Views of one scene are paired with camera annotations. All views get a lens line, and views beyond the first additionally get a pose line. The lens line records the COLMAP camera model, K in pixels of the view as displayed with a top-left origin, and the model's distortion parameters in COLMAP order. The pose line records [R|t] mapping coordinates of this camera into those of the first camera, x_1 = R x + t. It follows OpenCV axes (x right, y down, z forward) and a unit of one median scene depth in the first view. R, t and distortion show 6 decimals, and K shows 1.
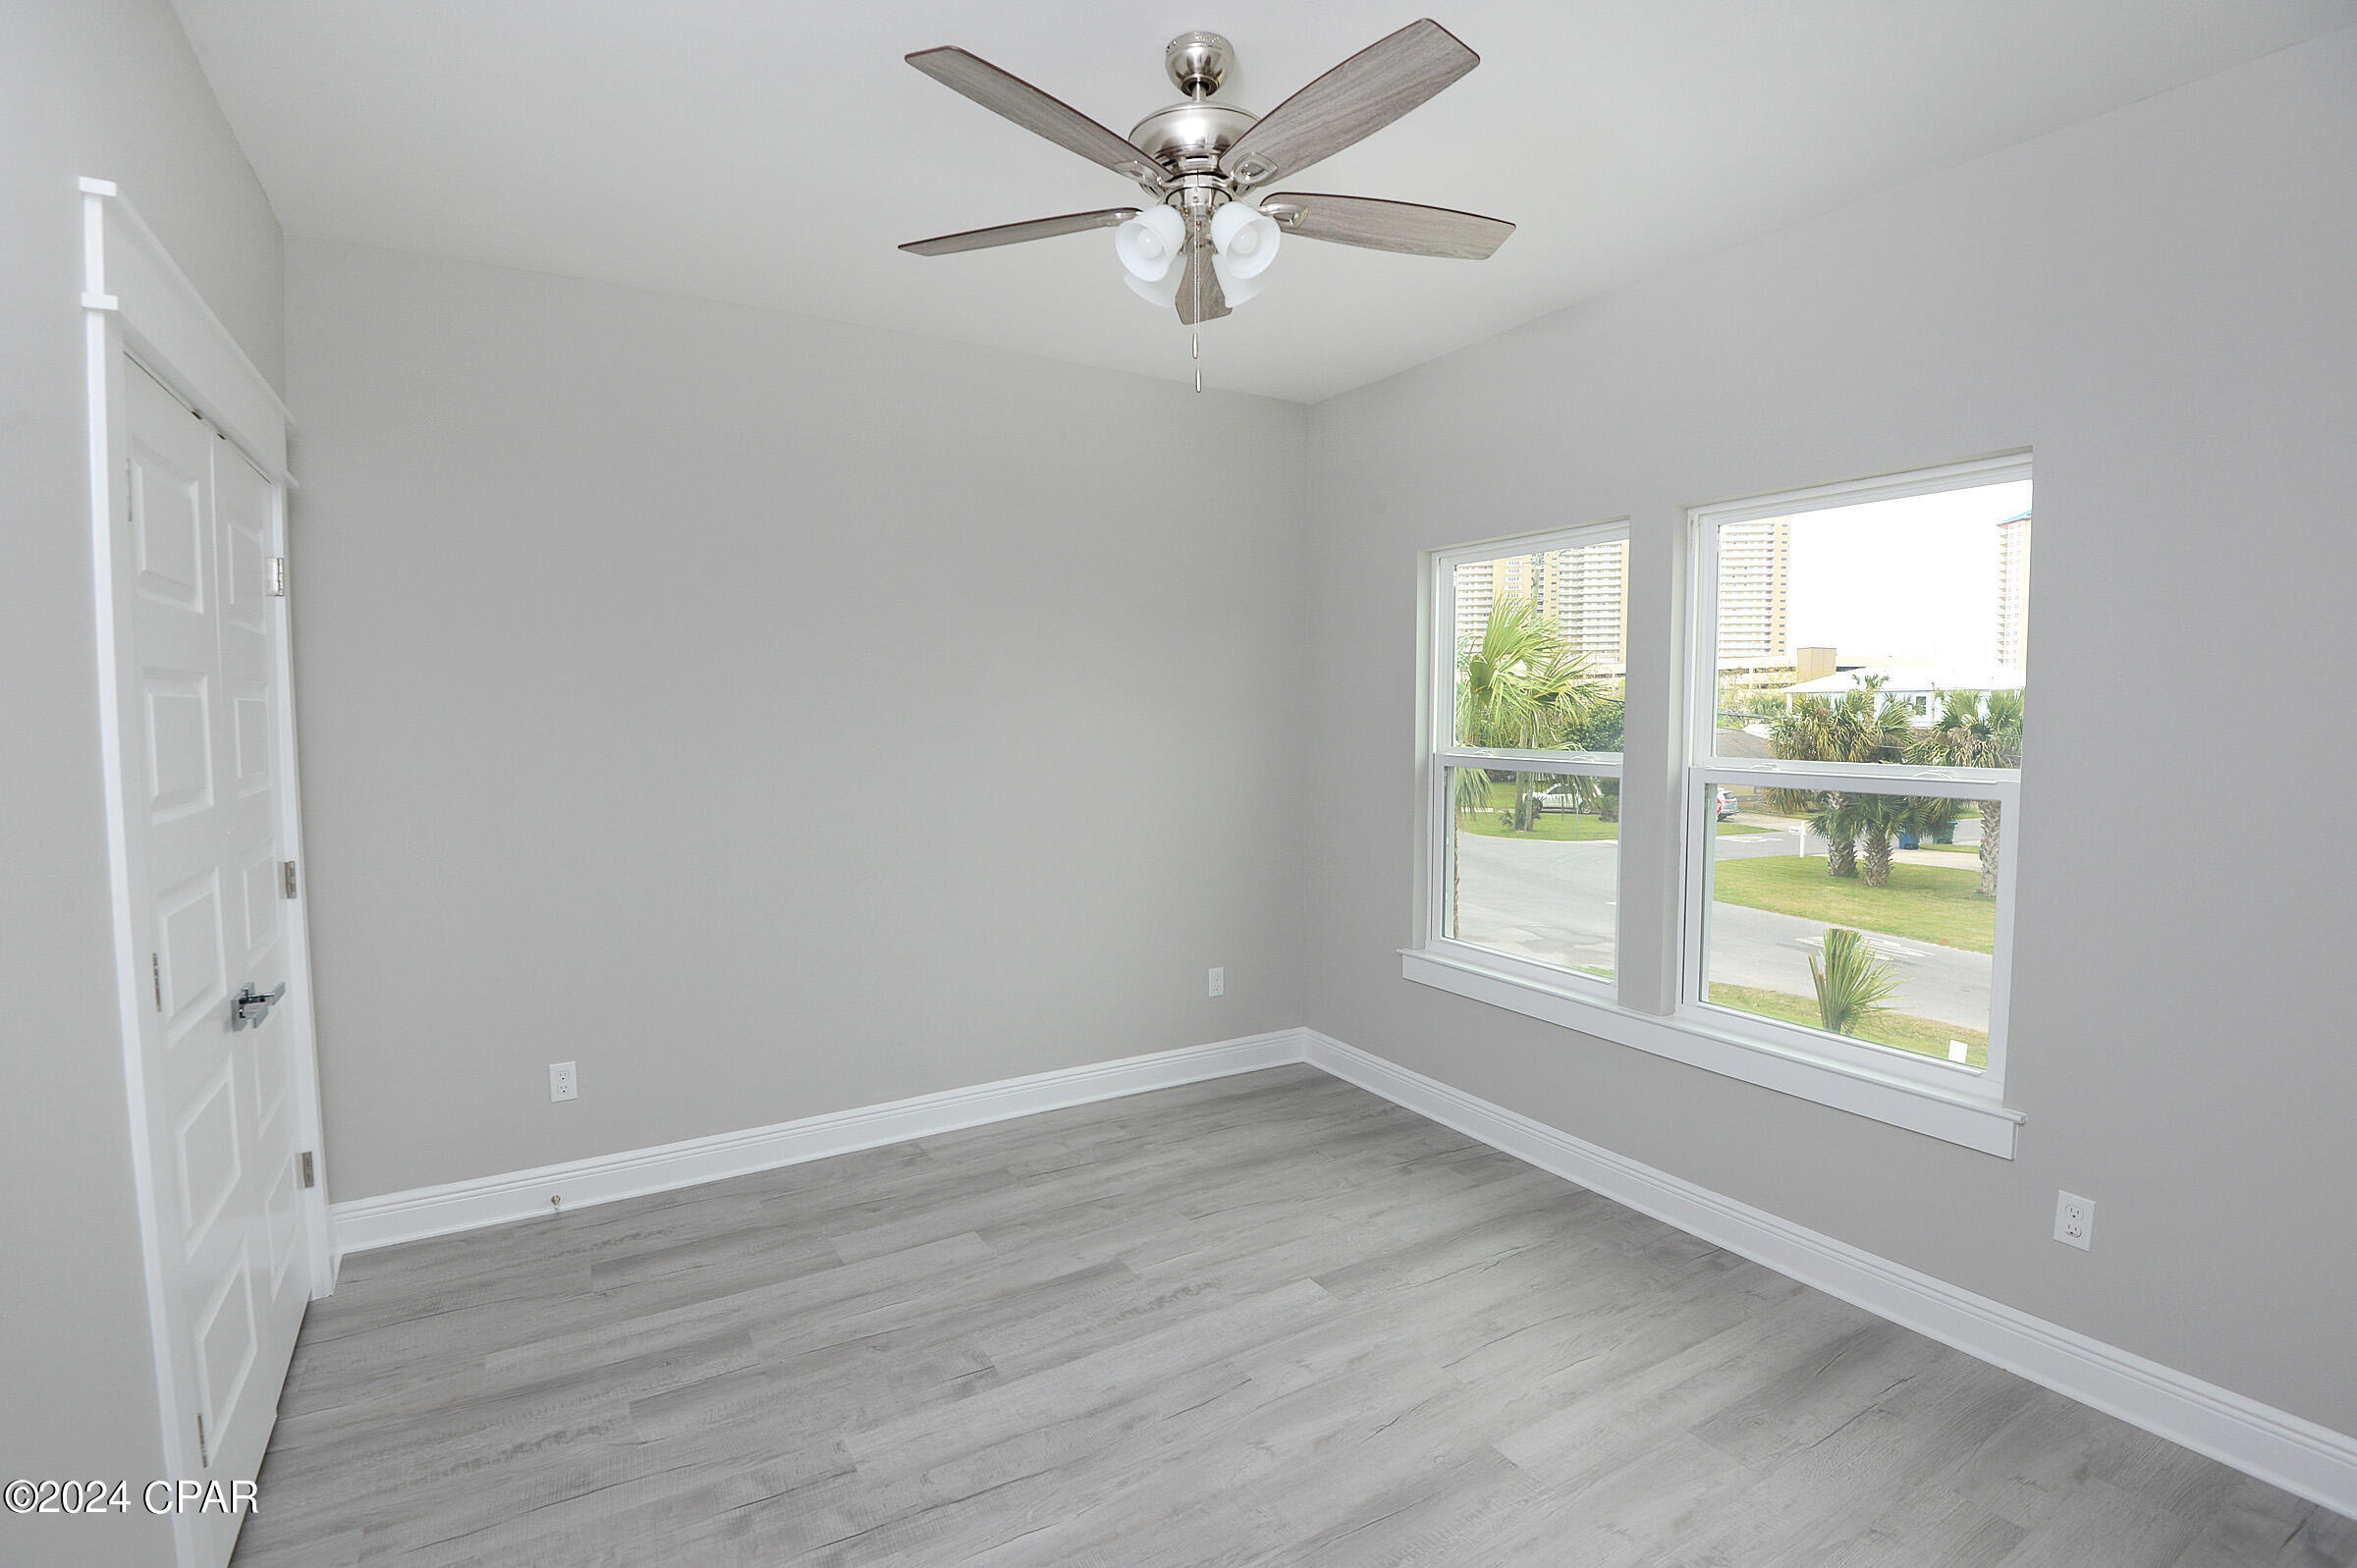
lens RADIAL K [[1096.9, 0, 1178.5], [0, 1096.9, 784.0], [0, 0, 1]] dist [-0.003271, -0.022487]
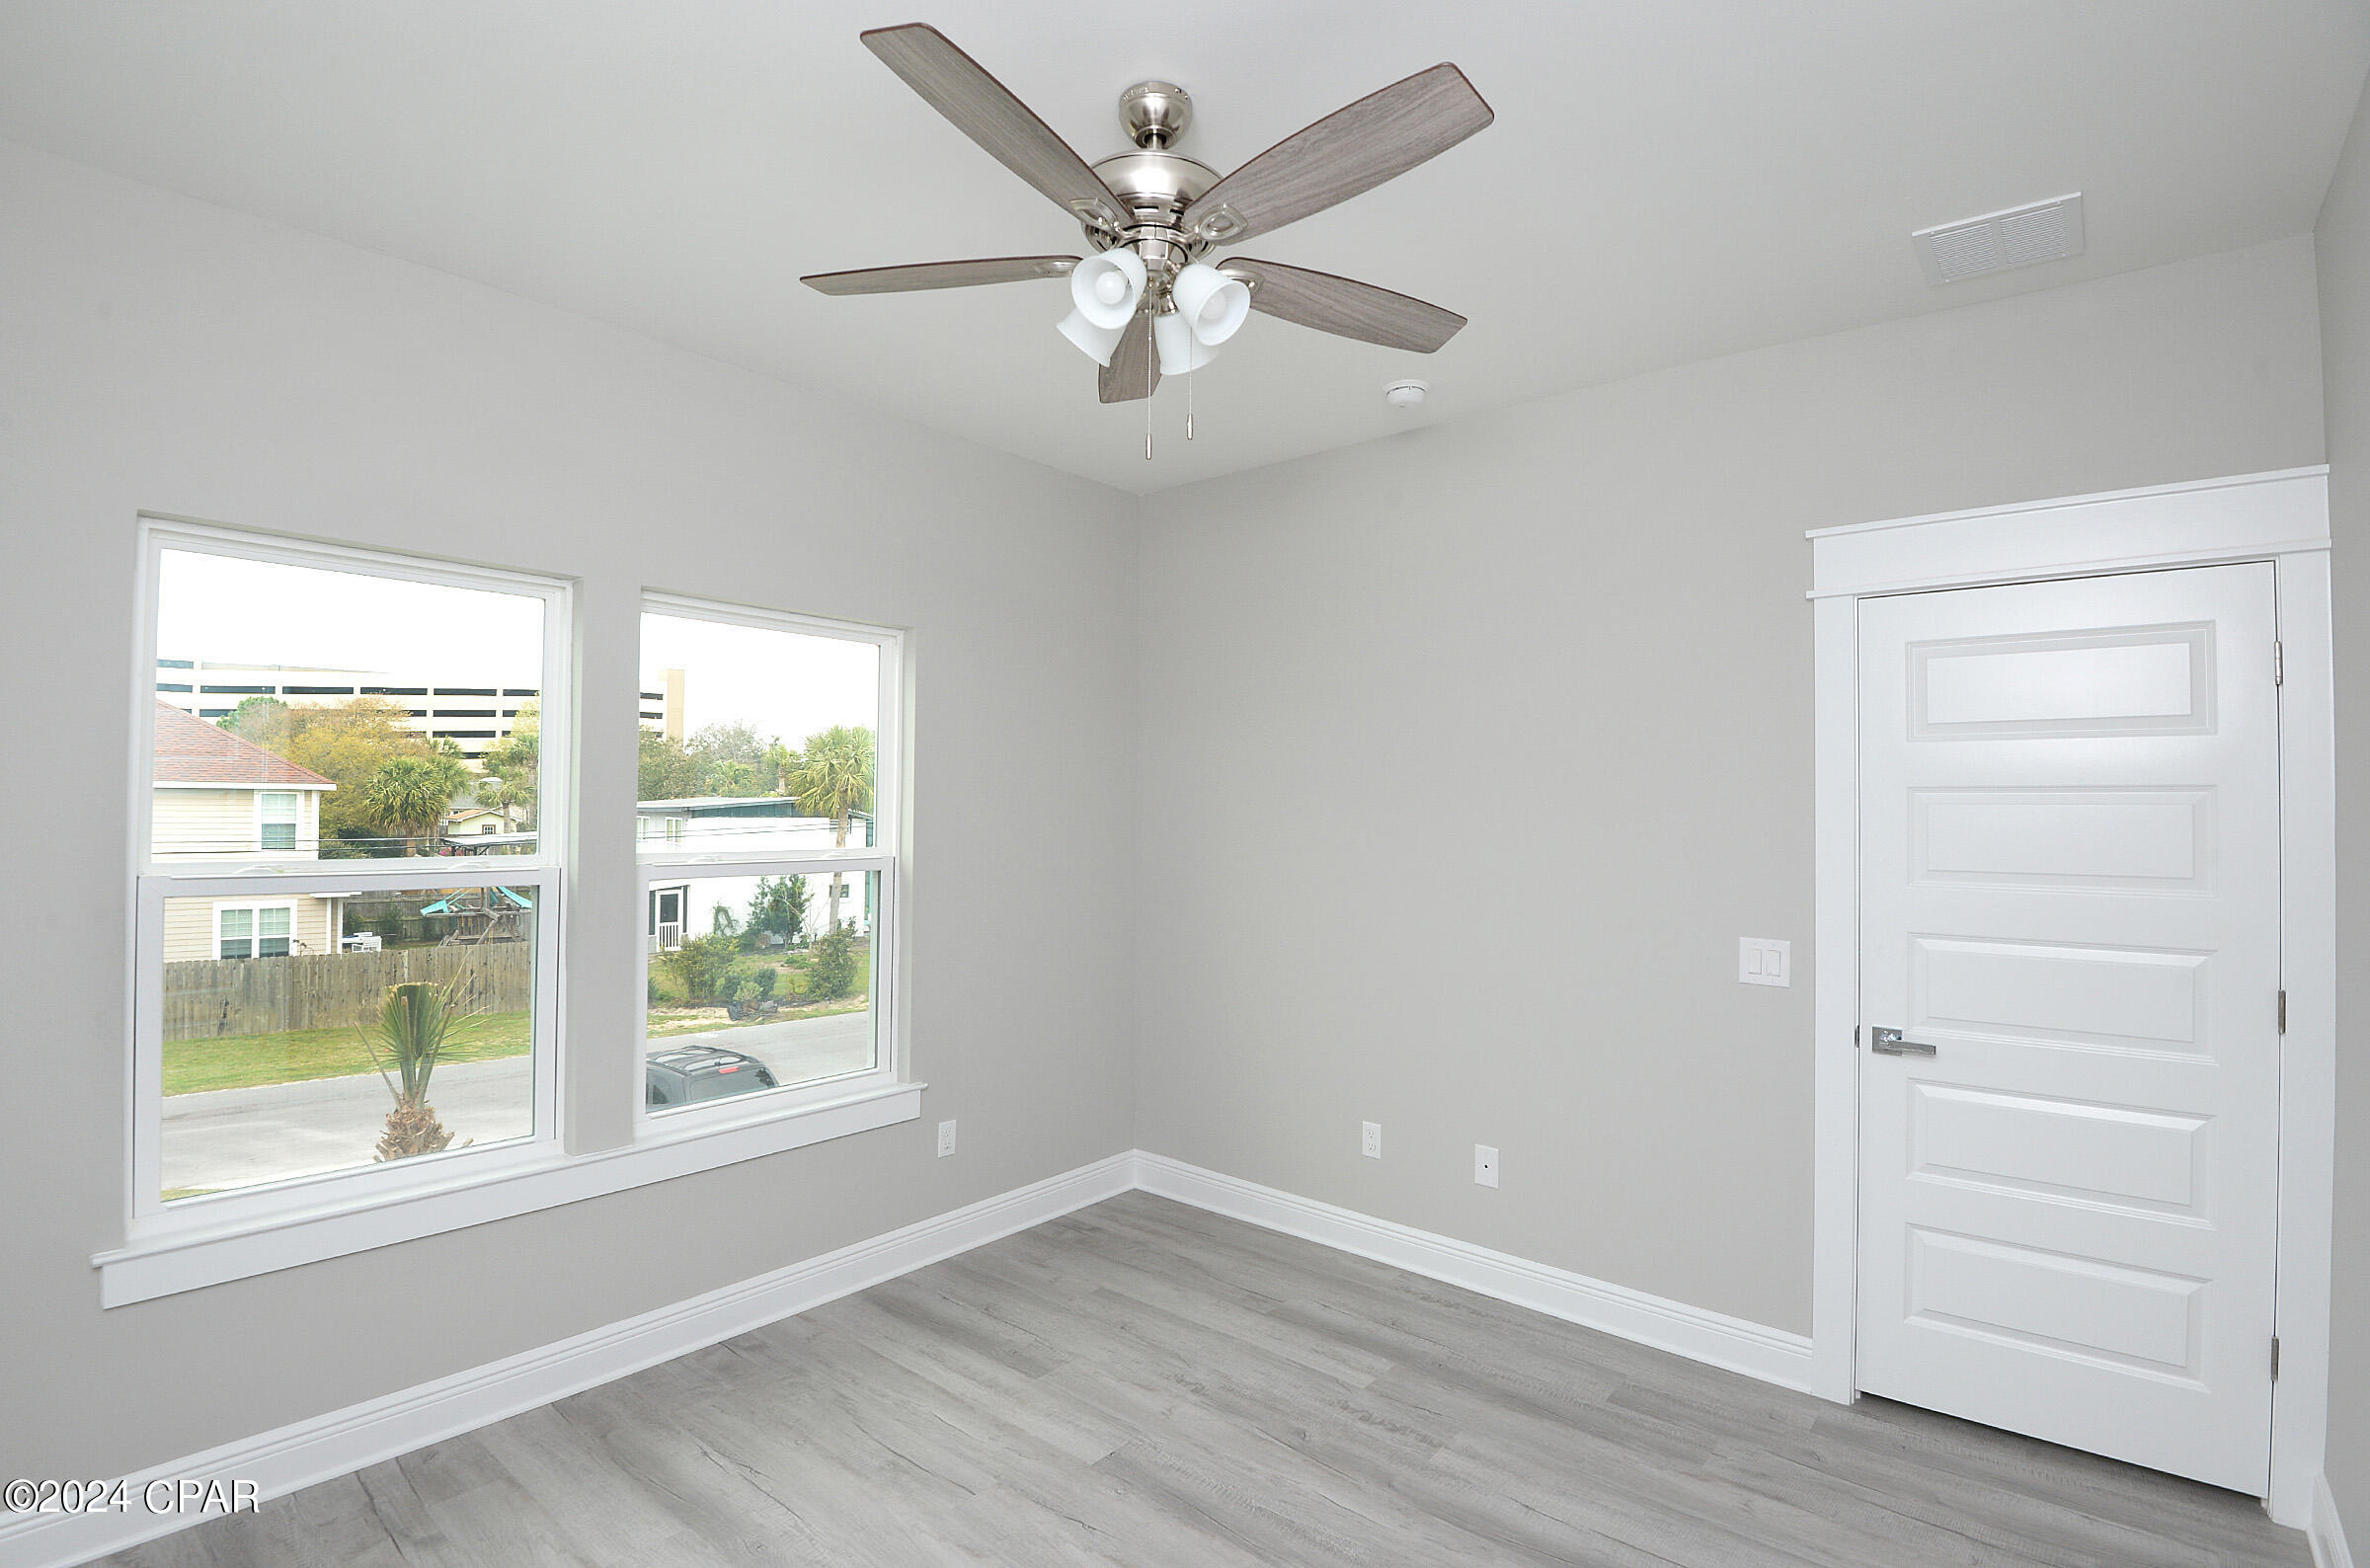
lens RADIAL K [[1132.7, 0, 1185.0], [0, 1132.7, 784.0], [0, 0, 1]] dist [0.001271, -0.023956]
pose [[-0.323290, 0.004063, 0.946291, -0.663265], [0.041455, 0.999092, 0.009873, -0.082414], [-0.945391, 0.042421, -0.323165, 0.974761]]
